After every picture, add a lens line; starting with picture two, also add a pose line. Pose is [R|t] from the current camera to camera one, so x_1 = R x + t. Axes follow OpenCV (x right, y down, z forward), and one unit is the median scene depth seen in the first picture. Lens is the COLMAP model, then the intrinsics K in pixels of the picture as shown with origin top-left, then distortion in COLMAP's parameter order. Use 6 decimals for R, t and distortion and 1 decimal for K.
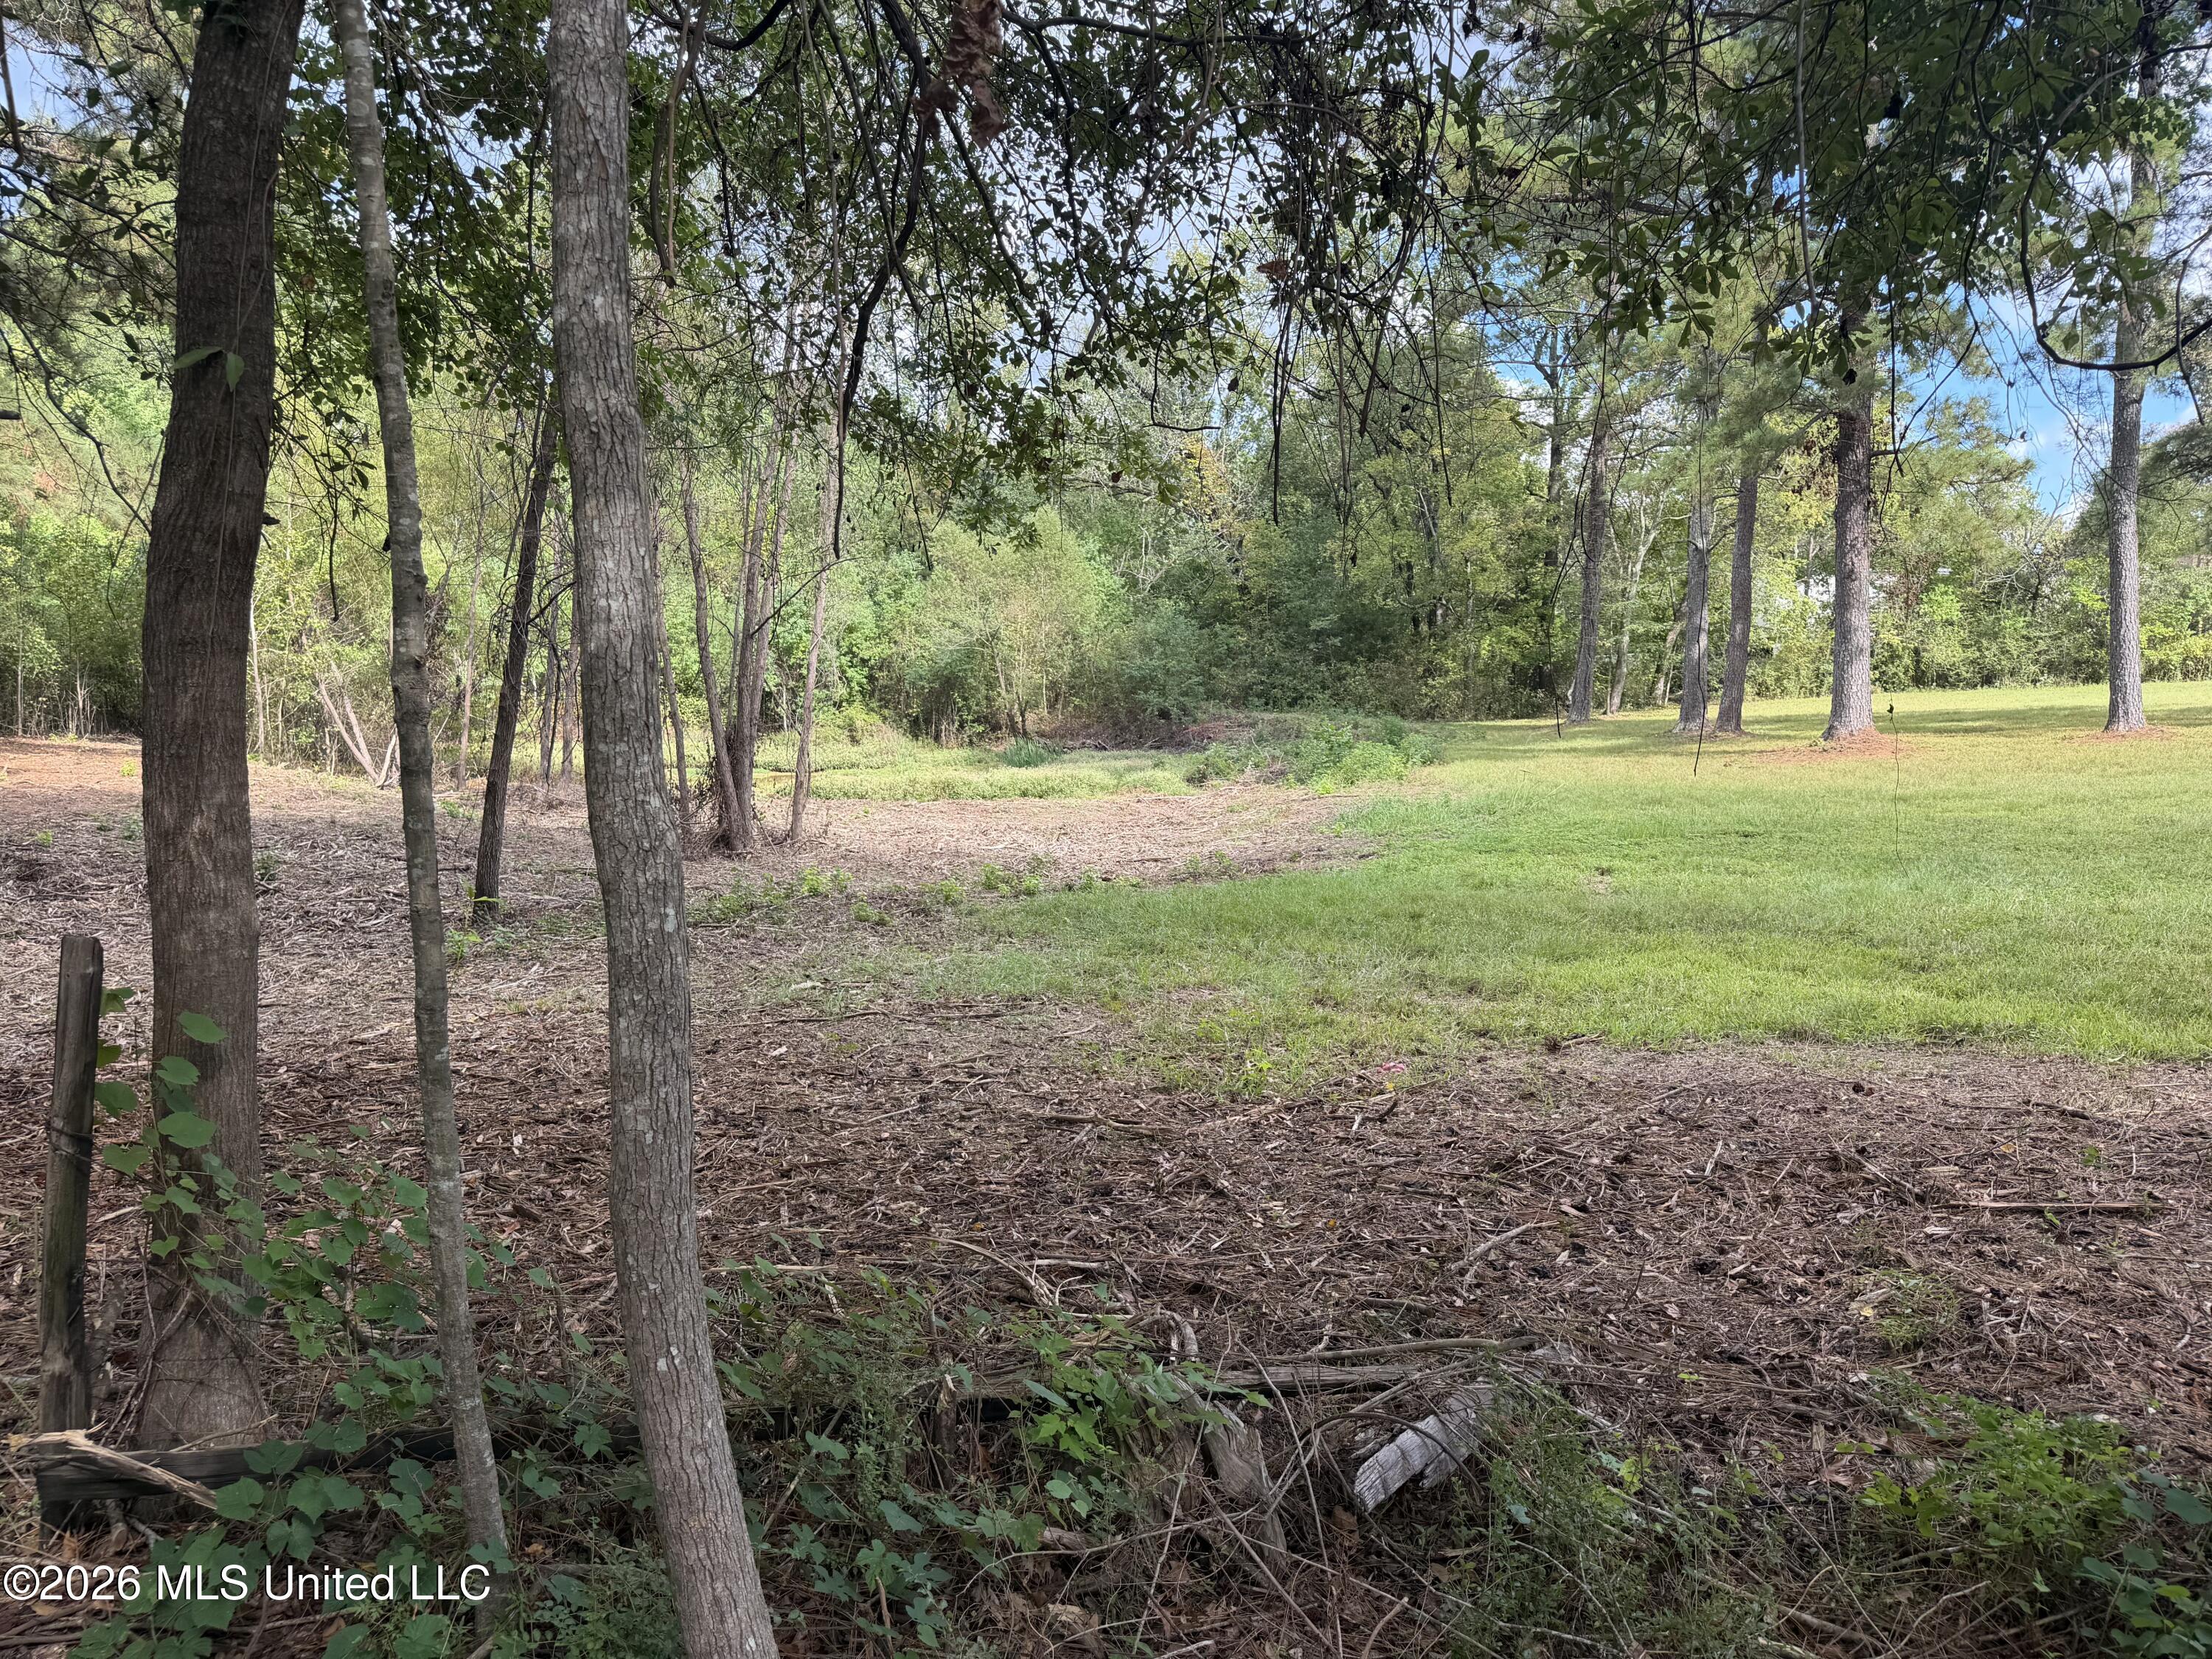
lens RADIAL K [[1547.4, 0, 1117.4], [0, 1547.4, 826.6], [0, 0, 1]] dist [0.046251, -0.053687]
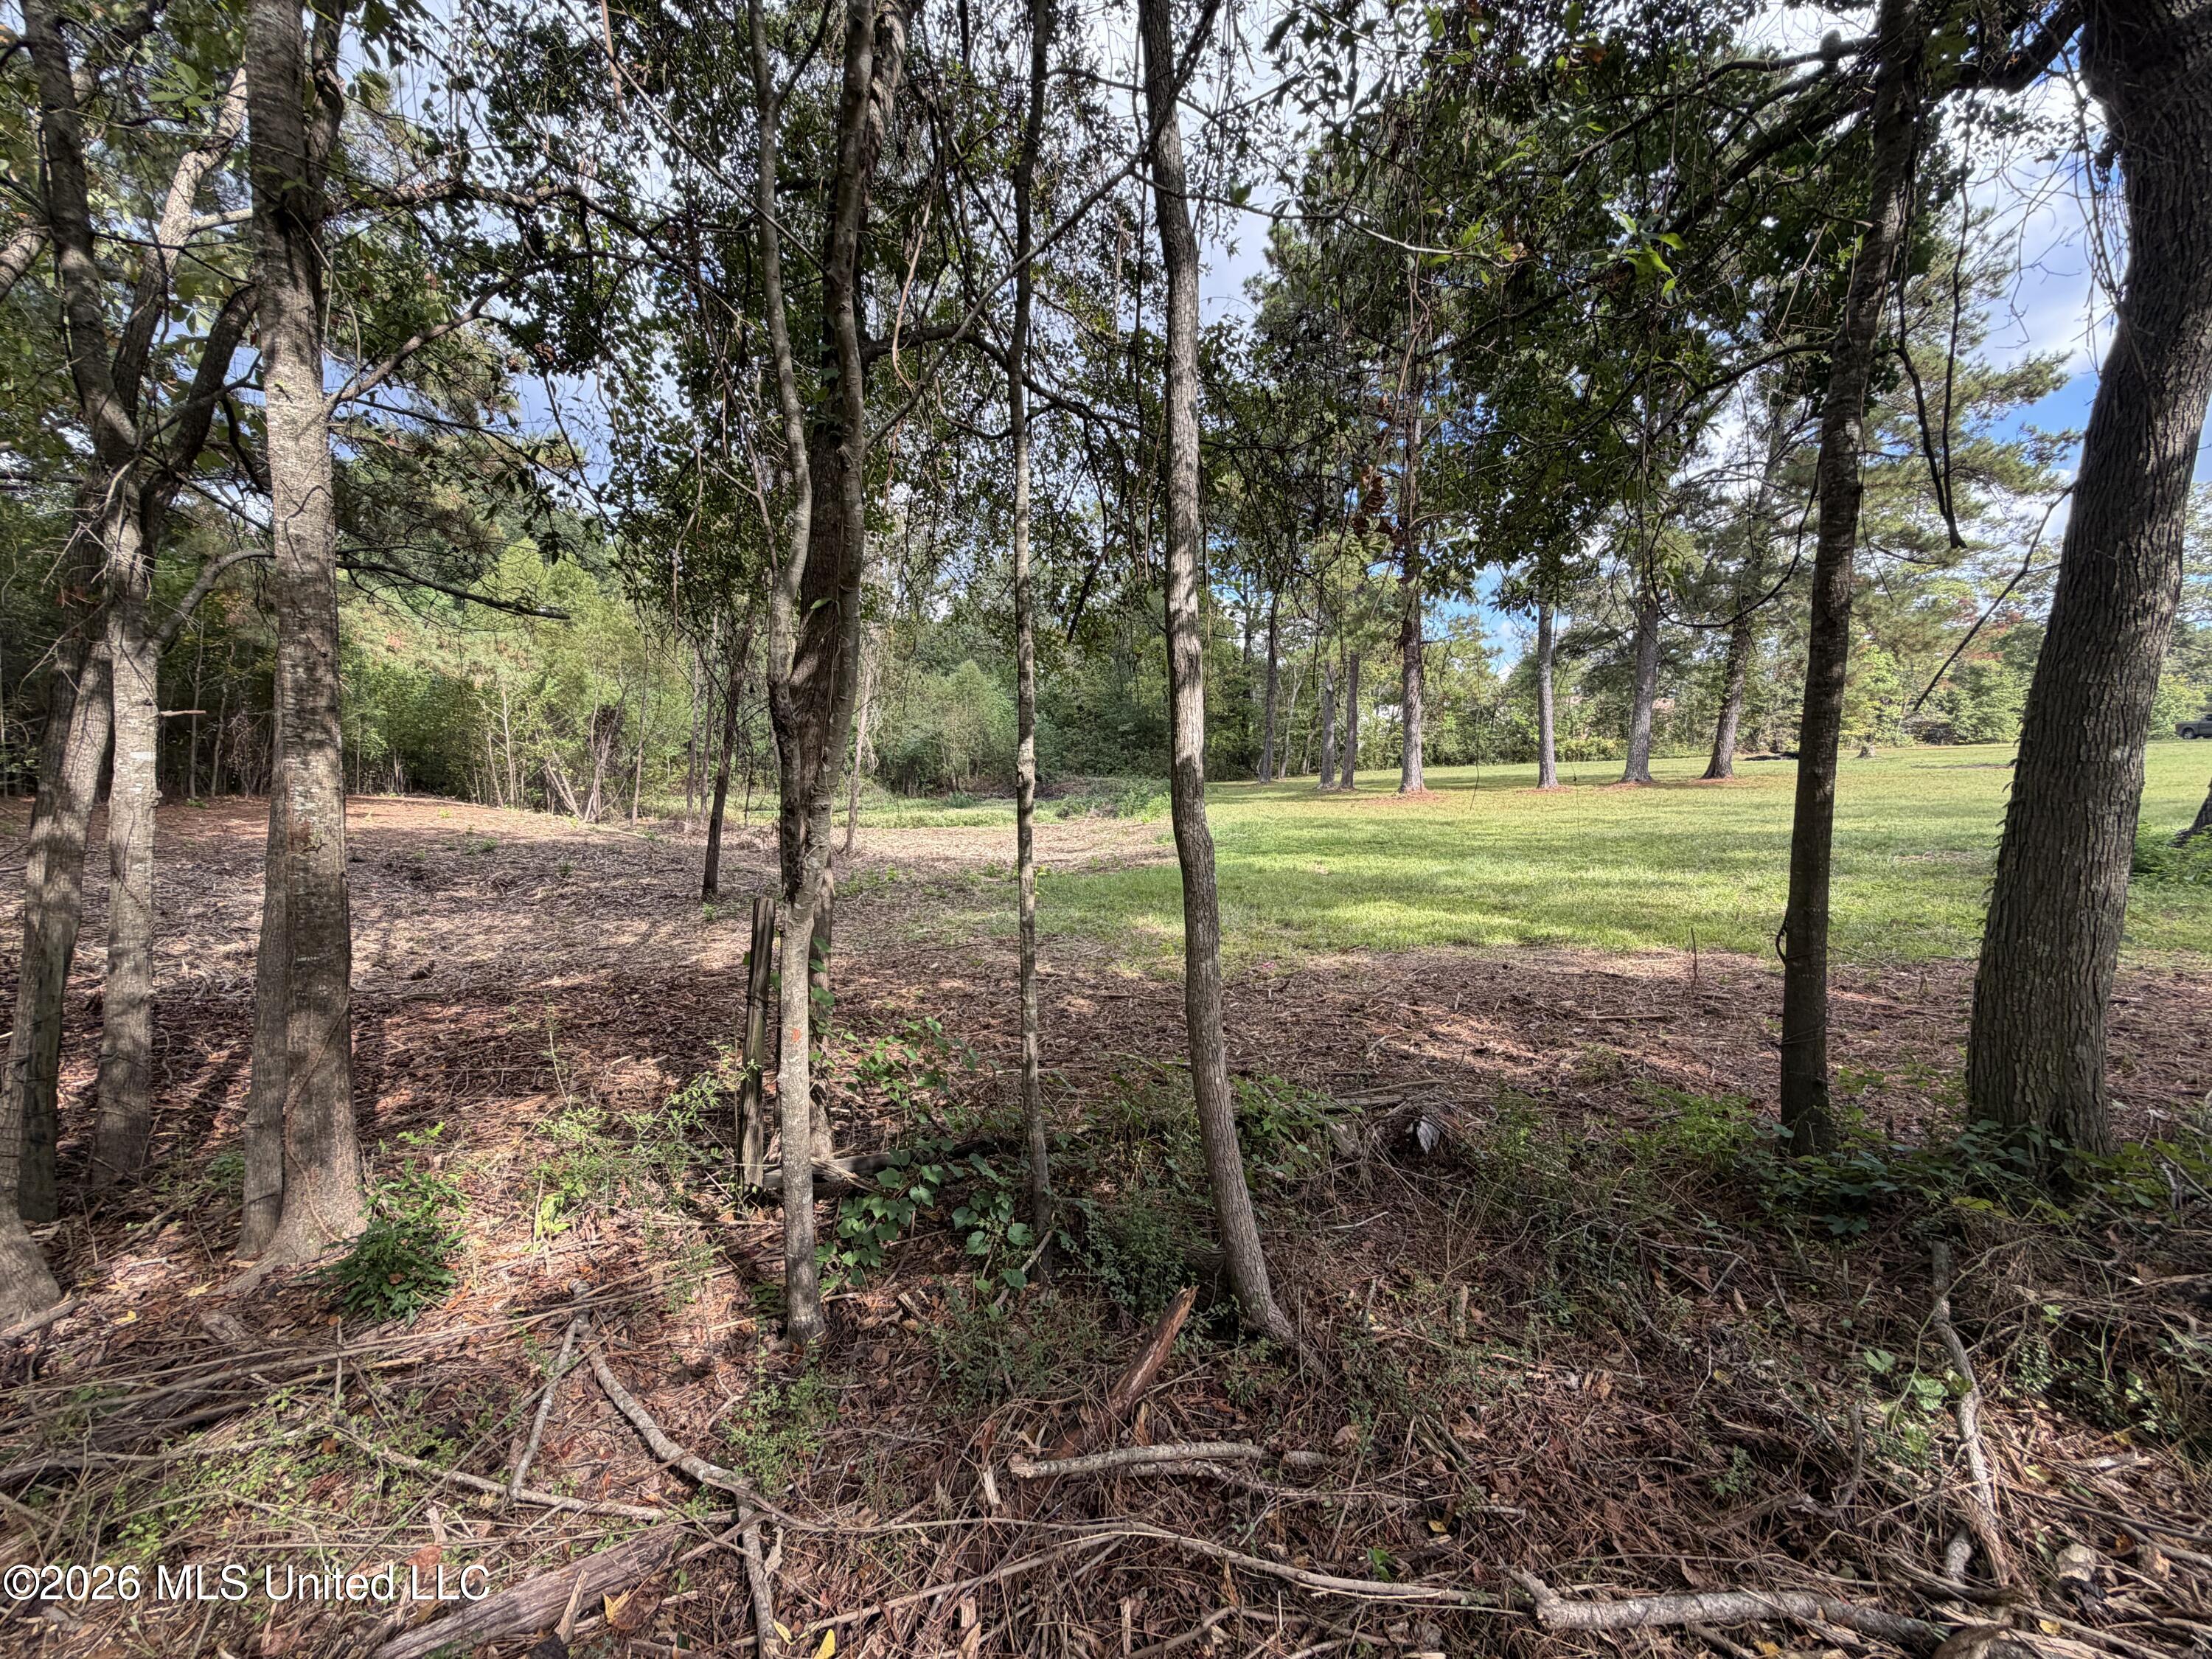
lens RADIAL K [[879.9, 0, 1099.8], [0, 879.9, 826.6], [0, 0, 1]] dist [-0.000449, 0.000228]
pose [[0.992725, -0.007373, 0.120181, -0.179272], [0.009556, 0.999799, -0.017597, 0.001883], [-0.120027, 0.018618, 0.992596, -0.064819]]
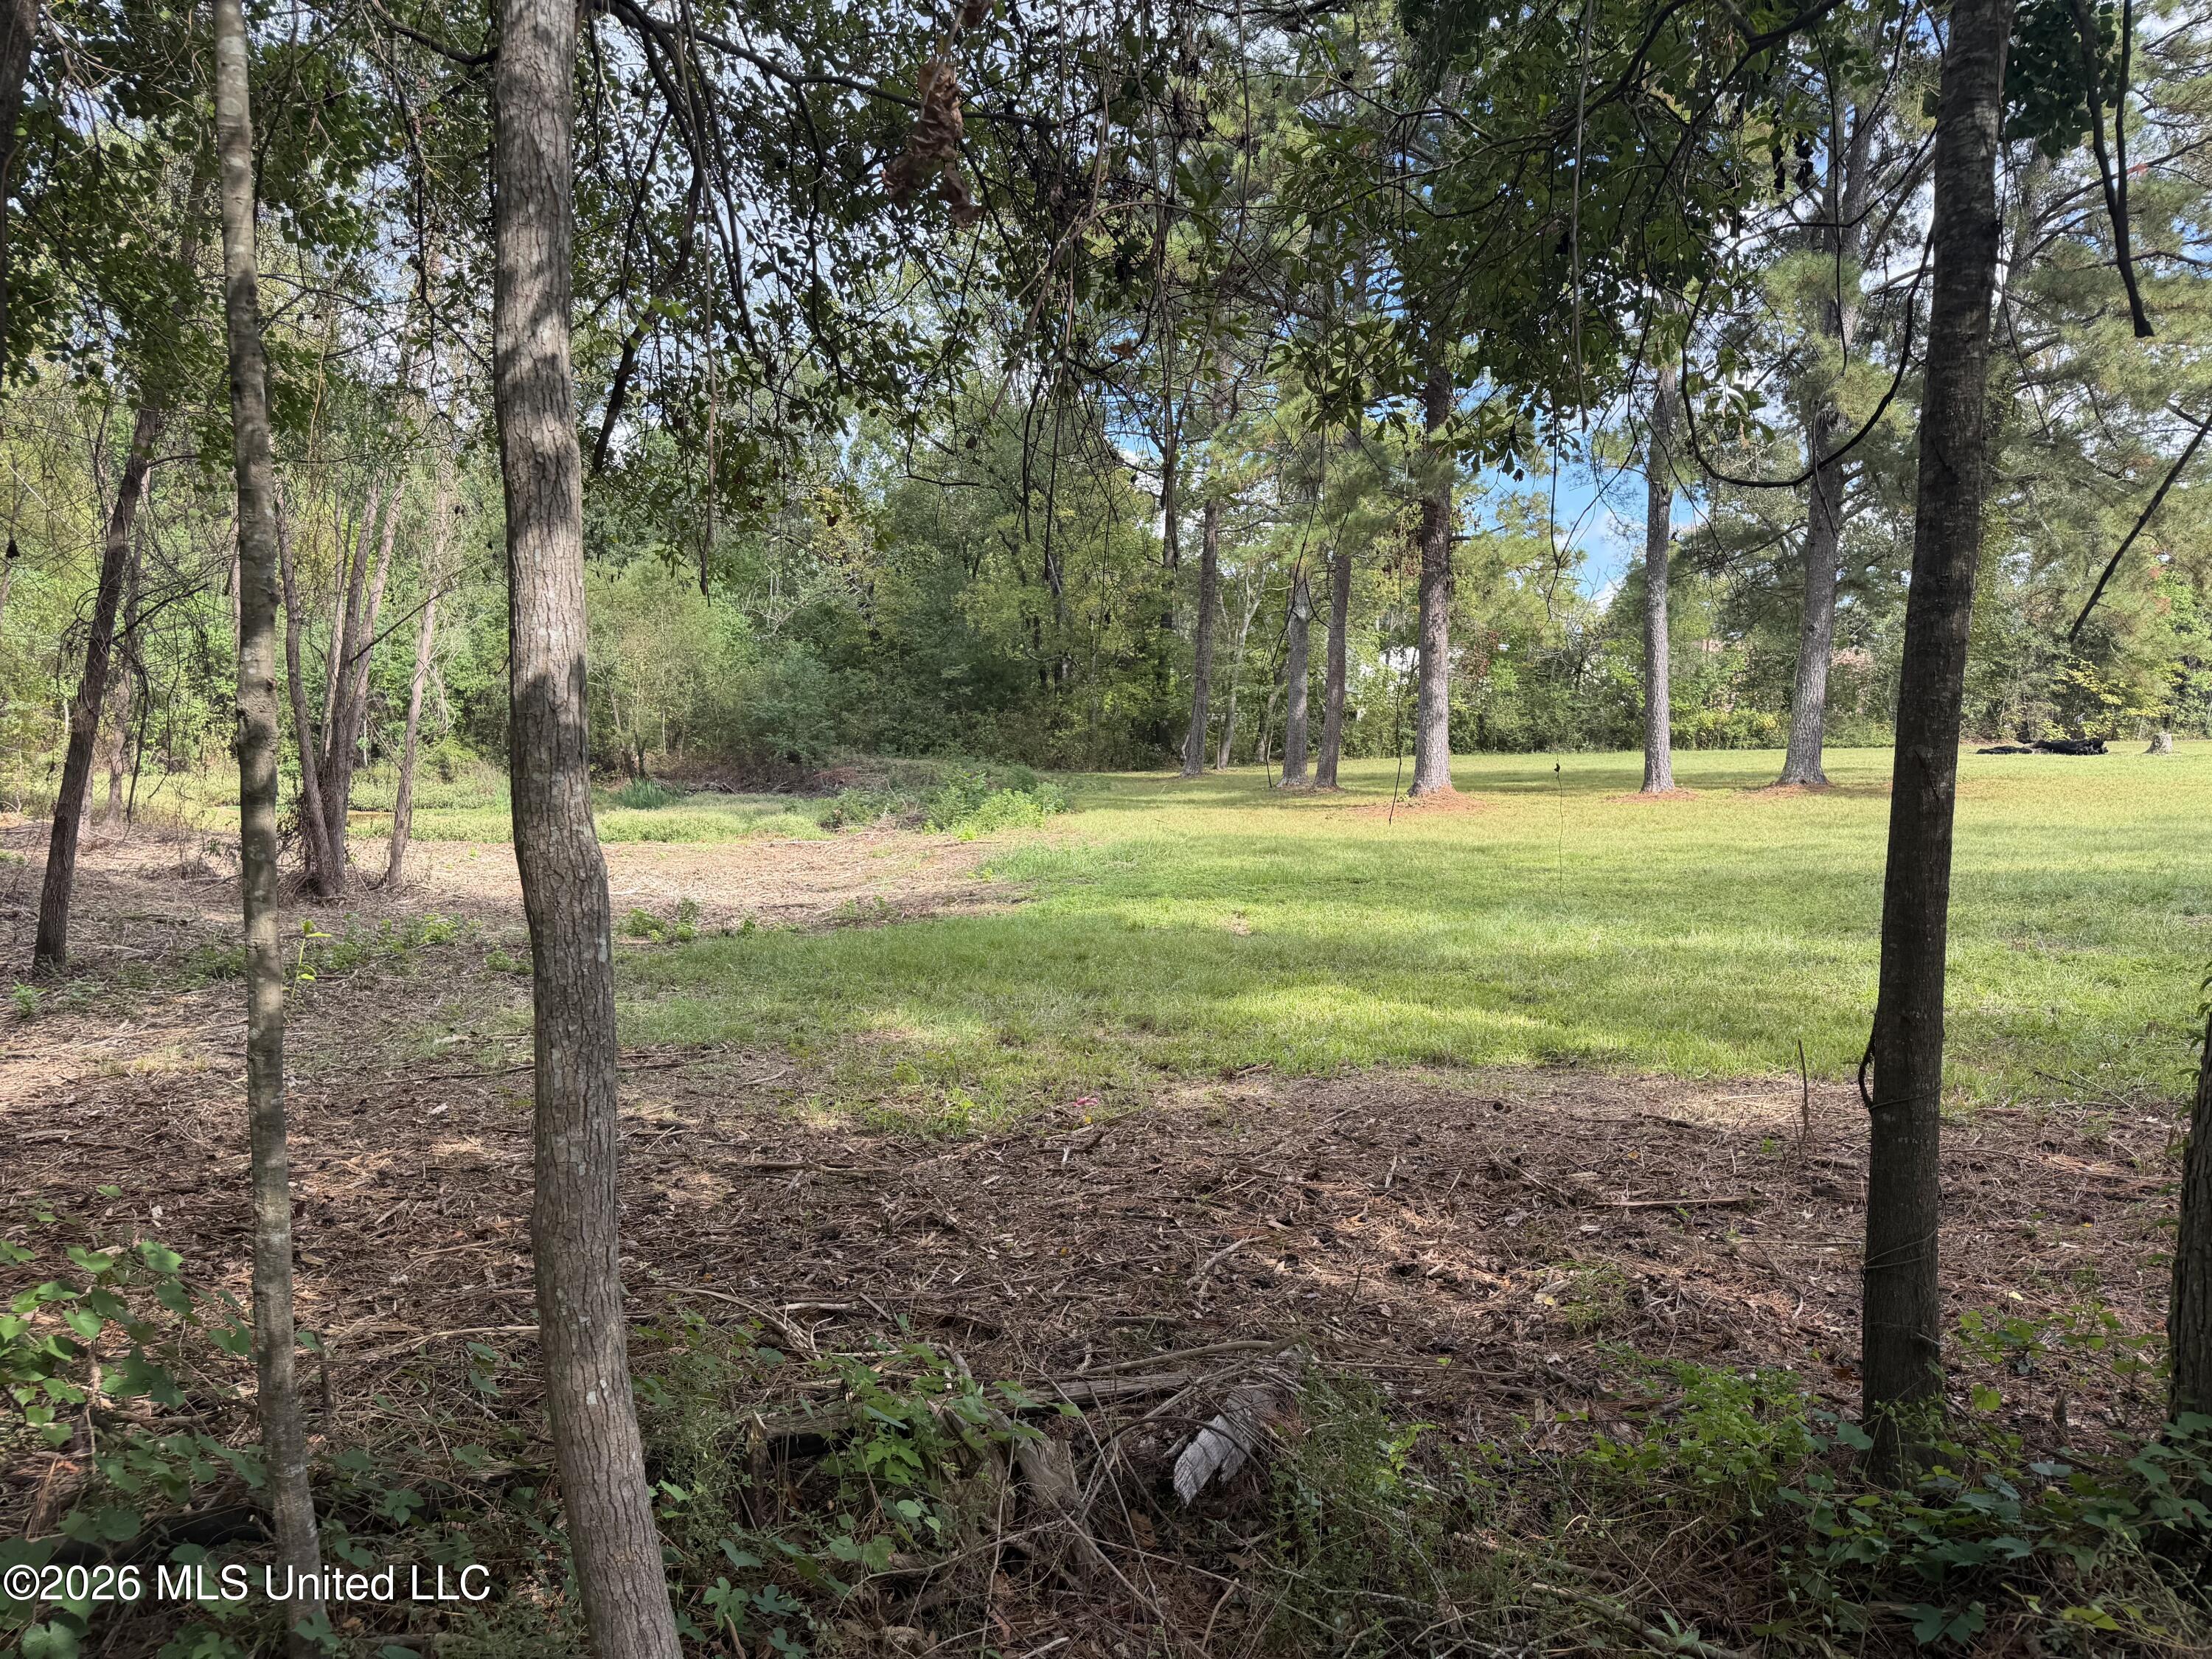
lens RADIAL K [[1547.4, 0, 1106.0], [0, 1547.4, 829.7], [0, 0, 1]] dist [0.046251, -0.053687]
pose [[0.971407, 0.011149, 0.237157, -0.063450], [-0.004419, 0.999573, -0.028888, 0.002981], [-0.237377, 0.027014, 0.971042, -0.015668]]
